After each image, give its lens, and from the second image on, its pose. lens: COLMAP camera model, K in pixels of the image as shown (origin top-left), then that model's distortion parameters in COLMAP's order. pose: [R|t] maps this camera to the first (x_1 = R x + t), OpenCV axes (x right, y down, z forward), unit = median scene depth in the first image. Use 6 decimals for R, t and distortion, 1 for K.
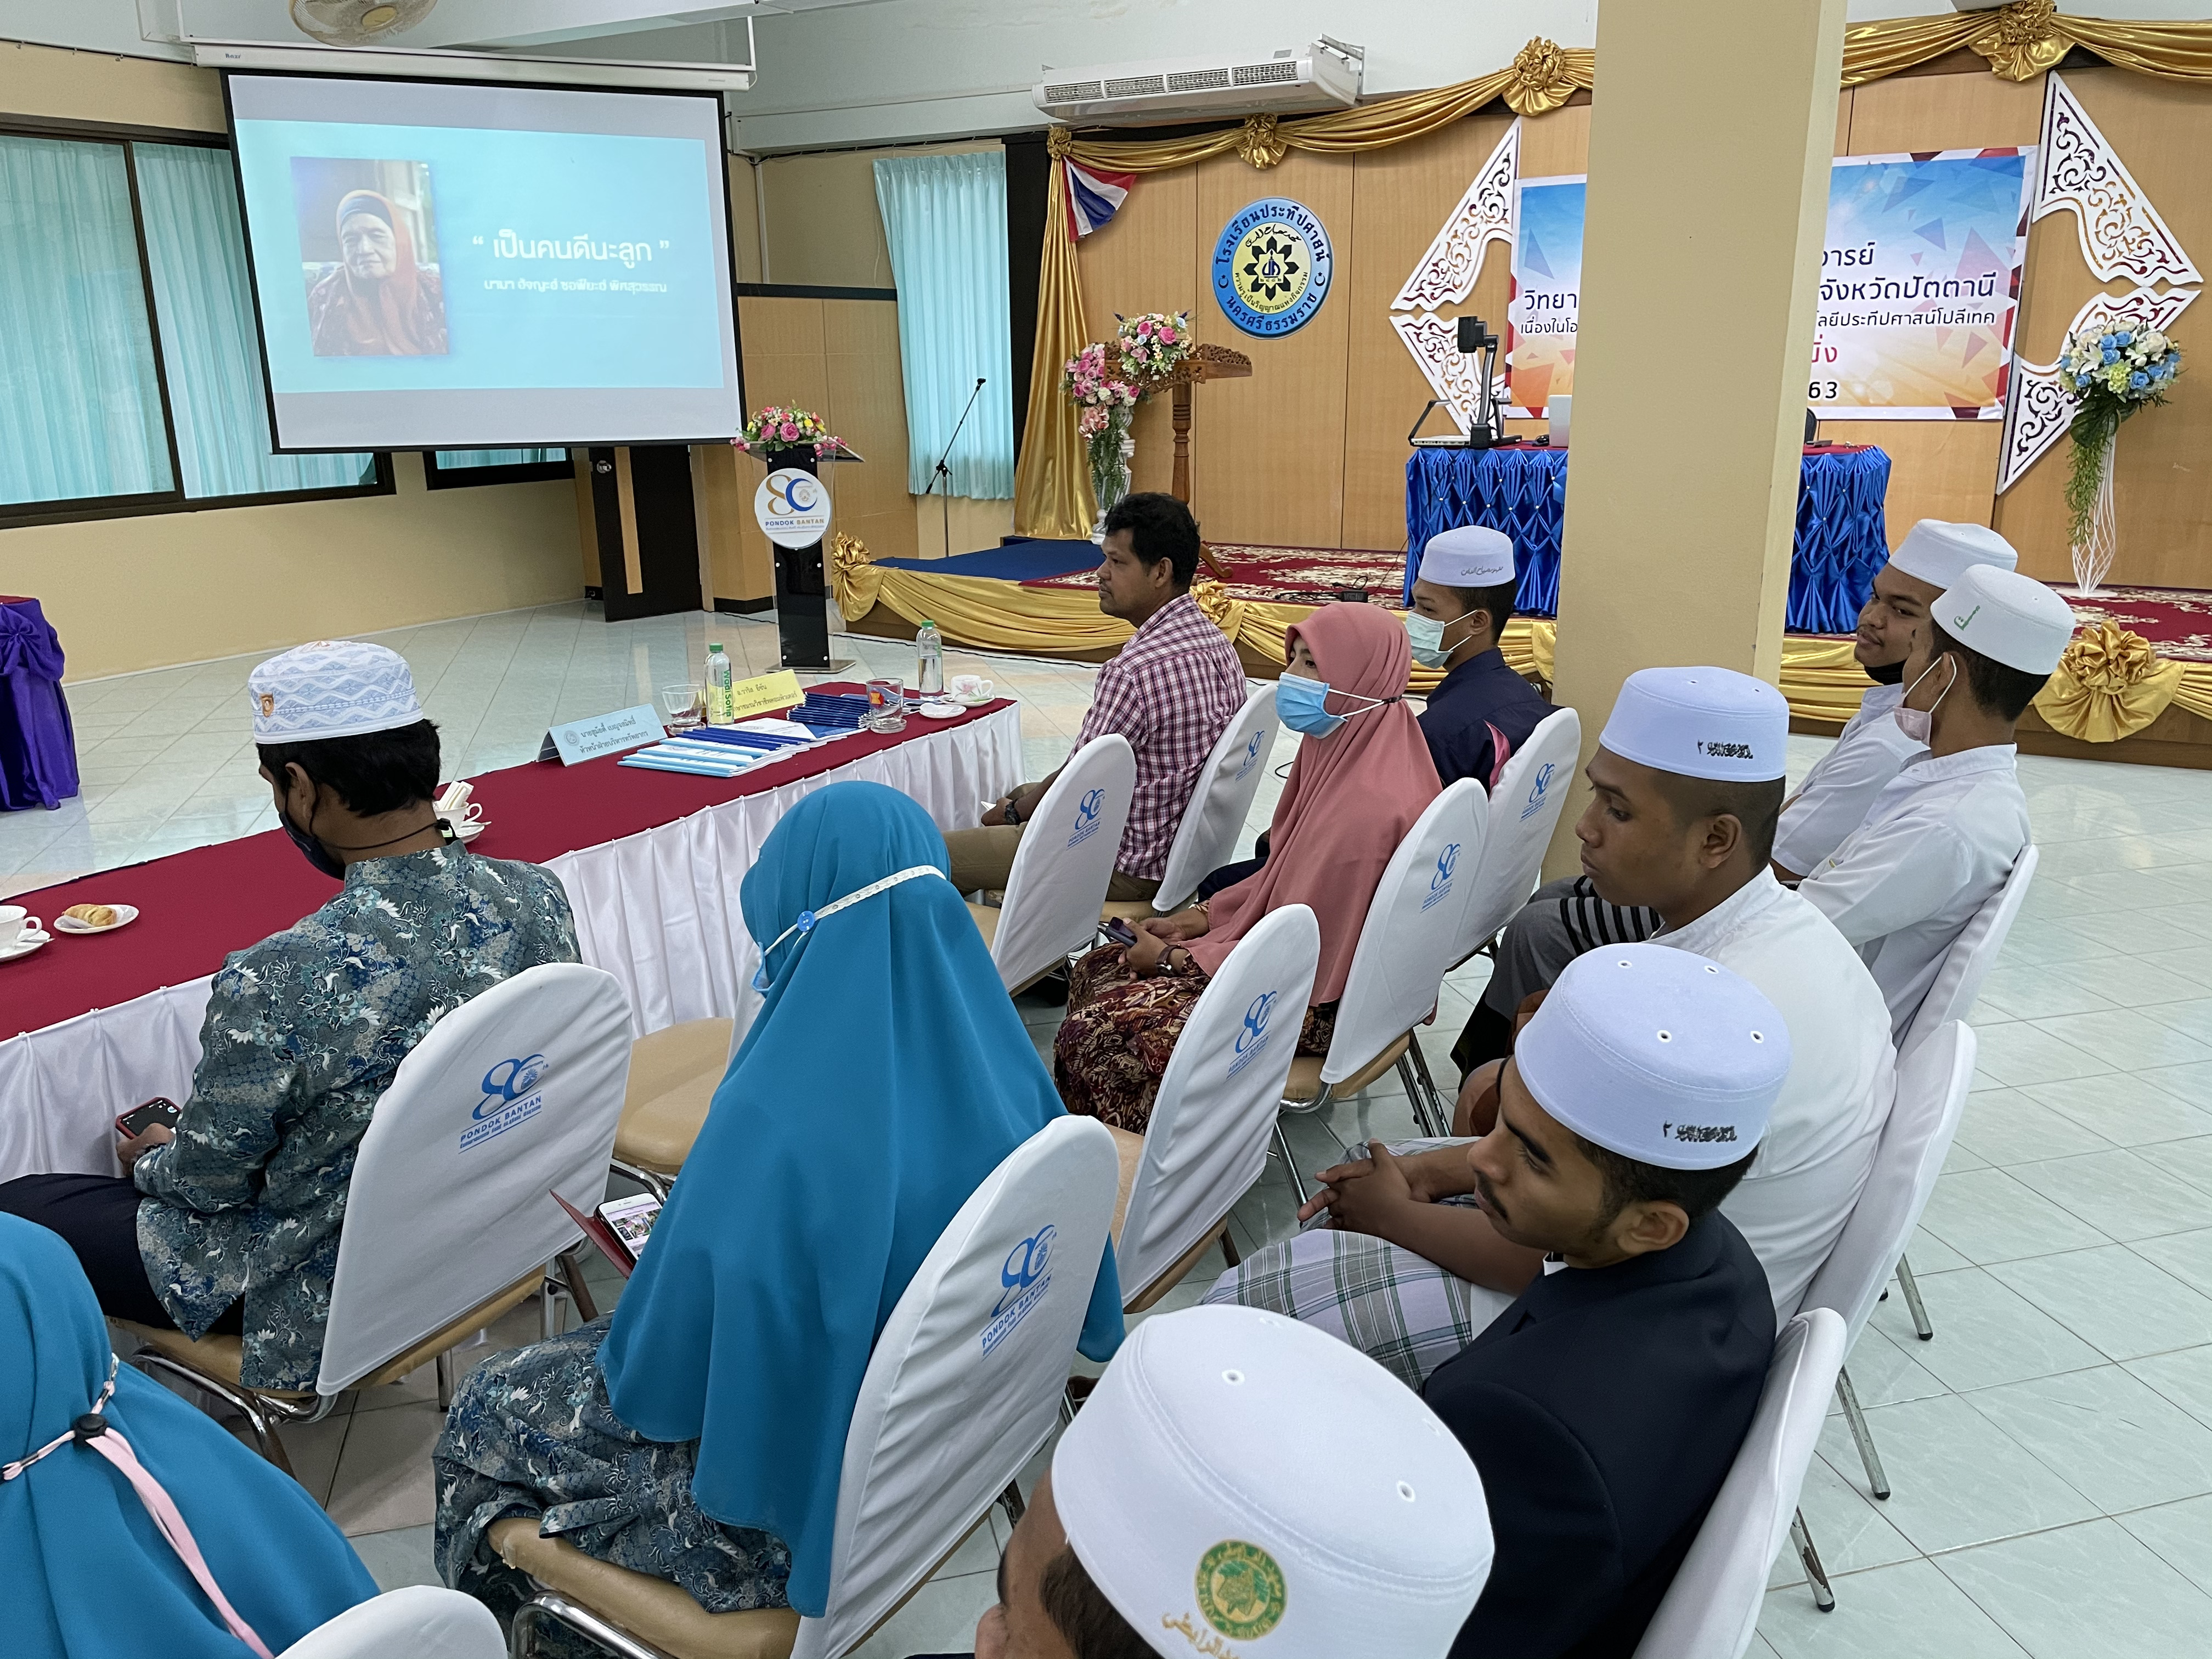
lens RADIAL K [[1654.3, 0, 1102.4], [0, 1654.3, 833.0], [0, 0, 1]] dist [-0.011390, -0.022365]
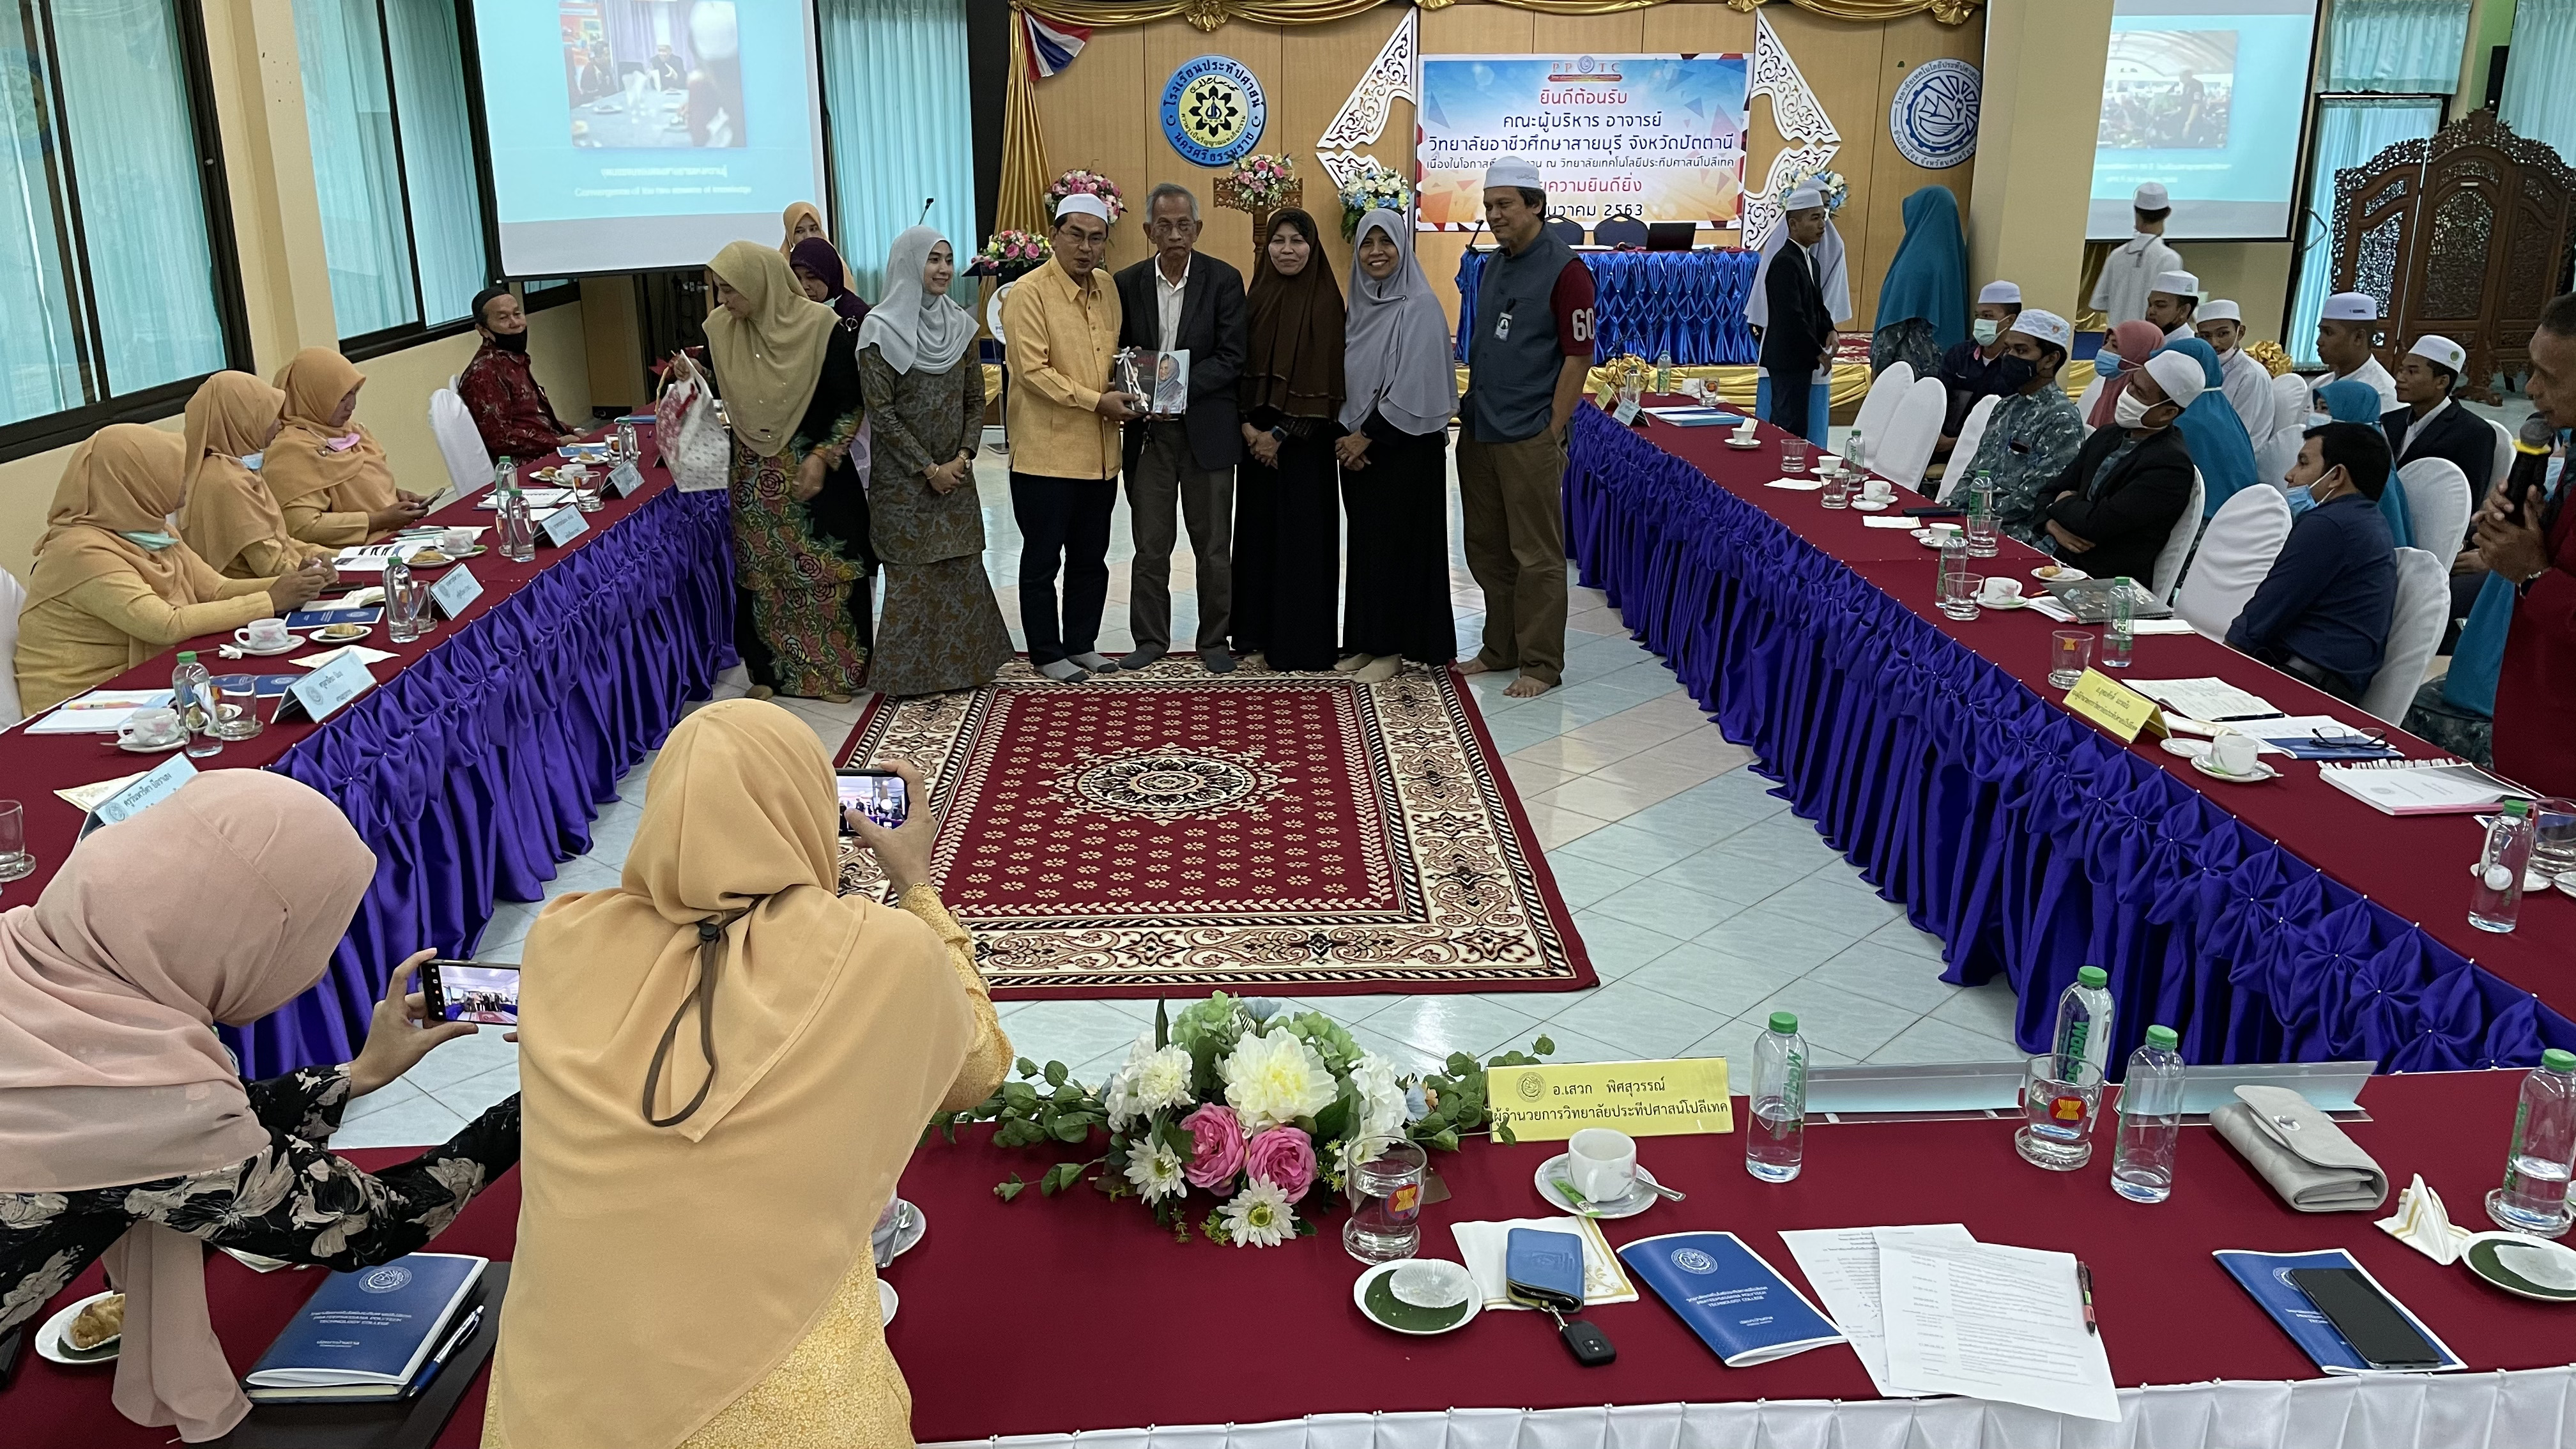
lens RADIAL K [[1951.2, 0, 1293.4], [0, 1951.2, 725.8], [0, 0, 1]] dist [0.000773, 0.000819]
pose [[0.840922, -0.140607, 0.522571, -0.740940], [0.136263, 0.989558, 0.046983, 0.060701], [-0.523720, 0.031698, 0.851300, -0.293789]]
